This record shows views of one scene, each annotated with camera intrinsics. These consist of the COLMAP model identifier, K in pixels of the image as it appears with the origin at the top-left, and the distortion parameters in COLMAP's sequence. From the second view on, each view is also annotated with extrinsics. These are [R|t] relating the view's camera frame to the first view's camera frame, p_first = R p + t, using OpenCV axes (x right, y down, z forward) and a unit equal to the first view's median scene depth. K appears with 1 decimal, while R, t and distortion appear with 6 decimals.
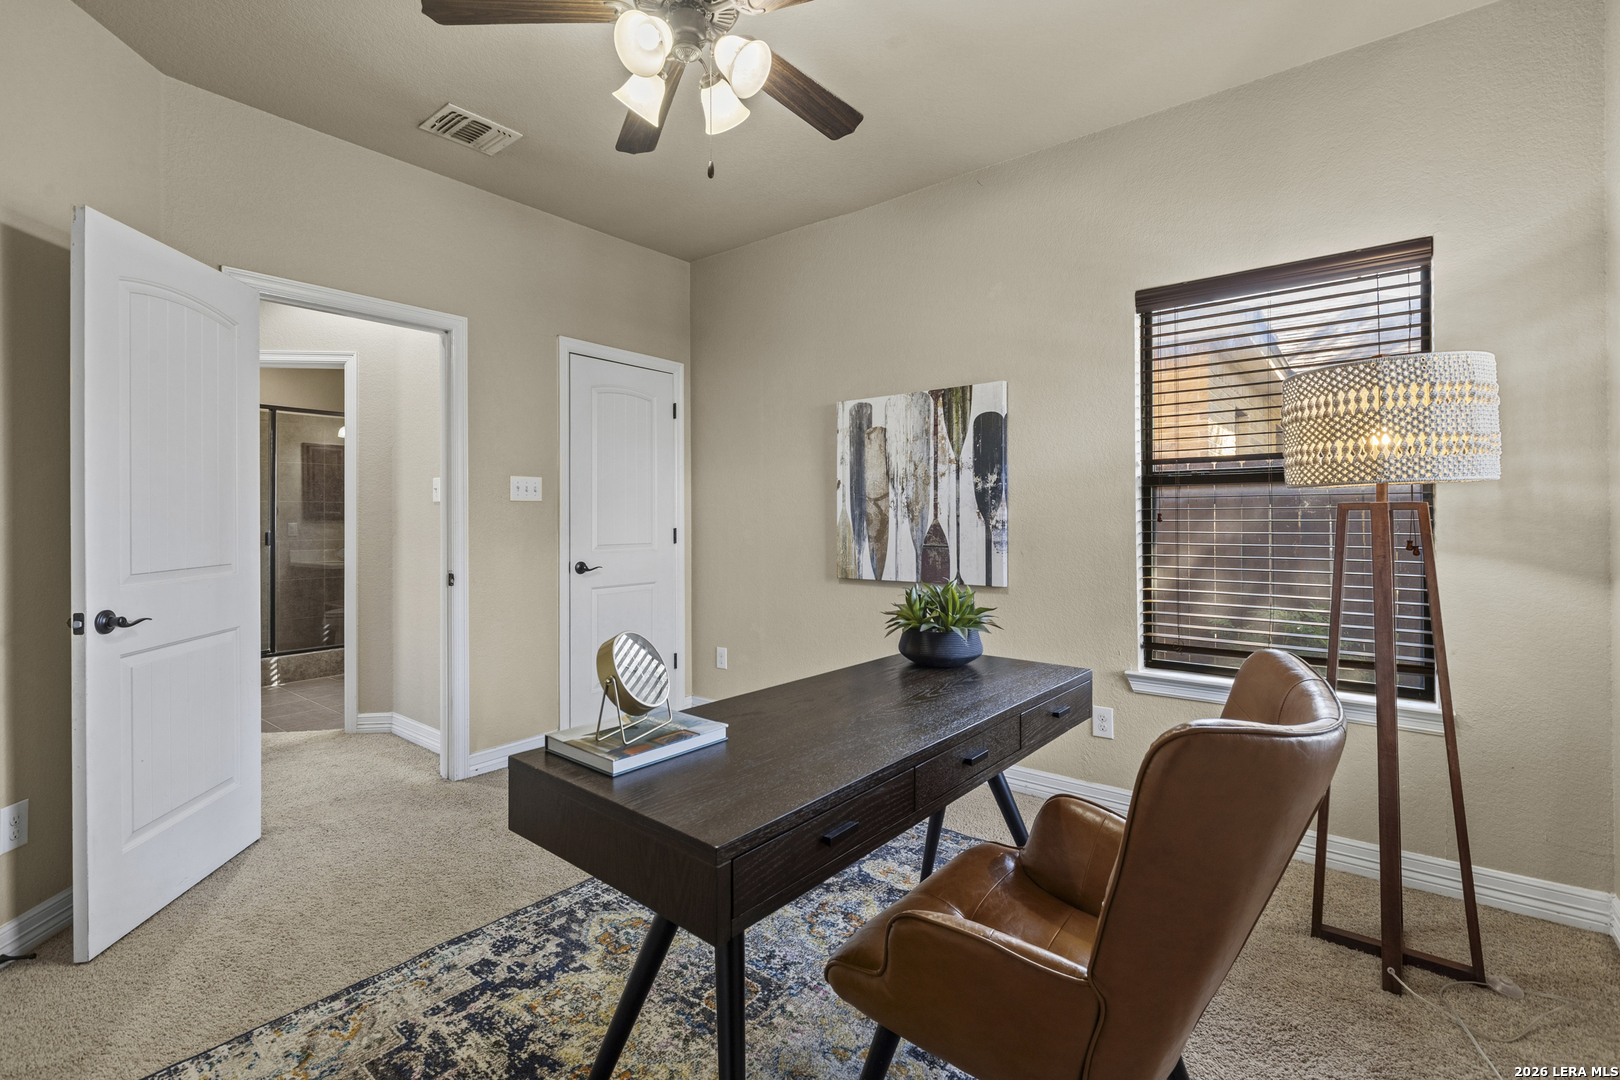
lens RADIAL K [[729.6, 0, 784.5], [0, 729.6, 509.5], [0, 0, 1]] dist [-0.007651, -0.000175]
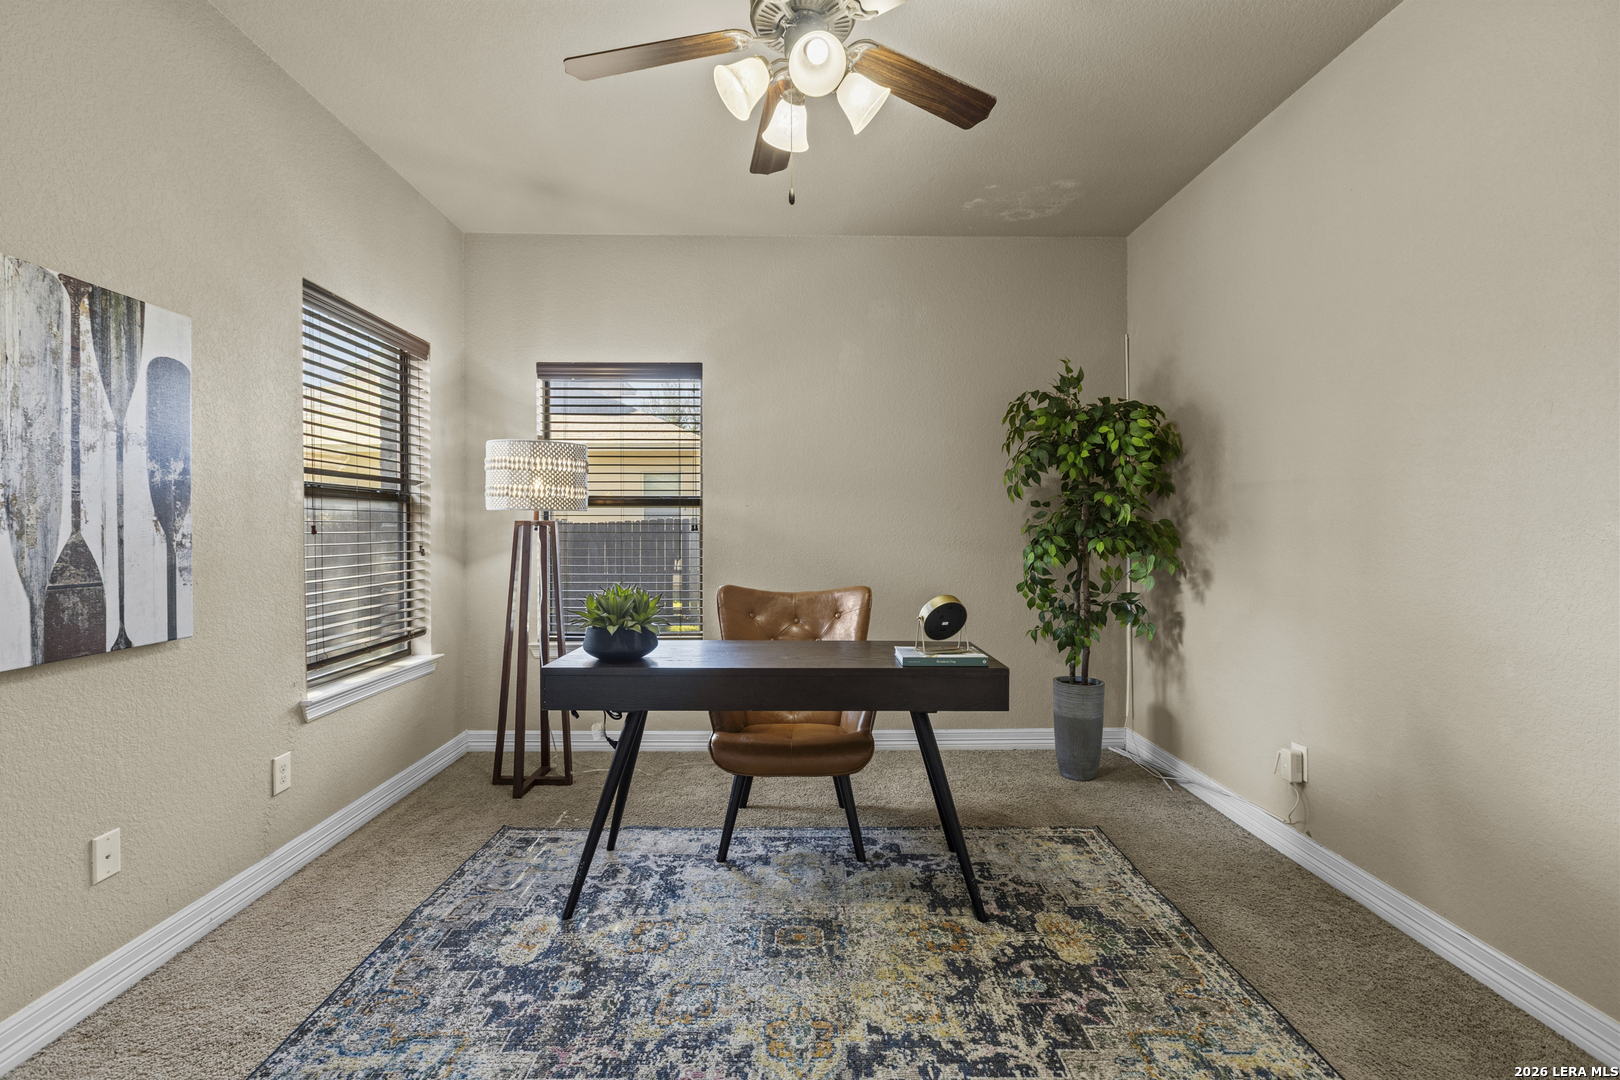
lens RADIAL K [[729.6, 0, 808.3], [0, 729.6, 540.9], [0, 0, 1]] dist [-0.007651, -0.000175]
pose [[-0.668042, -0.008500, 0.744075, -0.542759], [-0.009572, 0.999950, 0.002829, 0.013649], [-0.744062, -0.005233, -0.668090, 1.013932]]
